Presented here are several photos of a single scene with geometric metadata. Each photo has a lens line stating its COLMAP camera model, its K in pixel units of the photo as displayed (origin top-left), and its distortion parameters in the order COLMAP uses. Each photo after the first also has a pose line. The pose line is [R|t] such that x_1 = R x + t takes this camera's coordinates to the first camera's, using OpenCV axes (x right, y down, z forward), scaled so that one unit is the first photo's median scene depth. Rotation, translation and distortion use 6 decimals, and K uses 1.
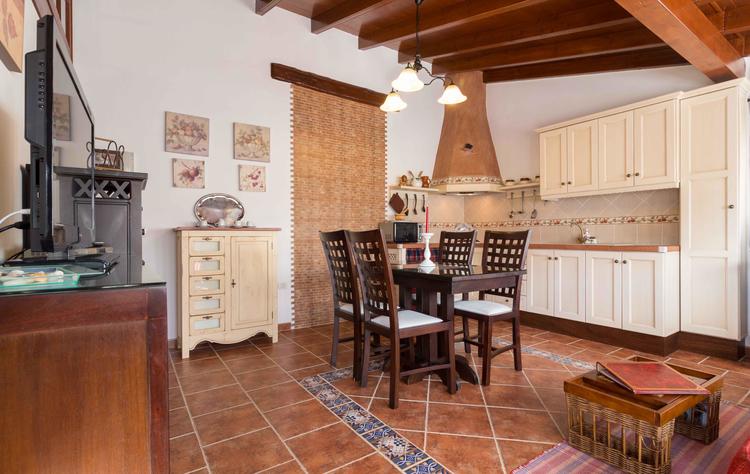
lens RADIAL K [[355.1, 0, 373.2], [0, 355.1, 233.9], [0, 0, 1]] dist [-0.000461, -0.000051]
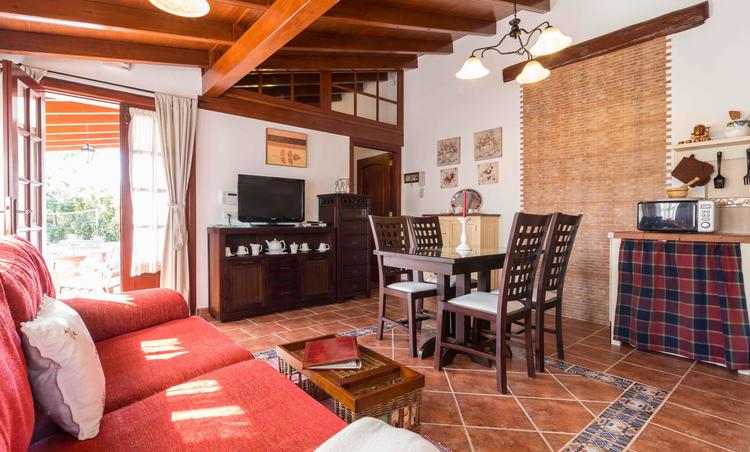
lens RADIAL K [[364.2, 0, 373.8], [0, 364.2, 224.9], [0, 0, 1]] dist [0.001731, 0.000189]
pose [[0.104290, 0.015605, -0.994424, 0.867563], [-0.004208, 0.999875, 0.015249, 0.004380], [0.994538, 0.002594, 0.104343, 0.473333]]
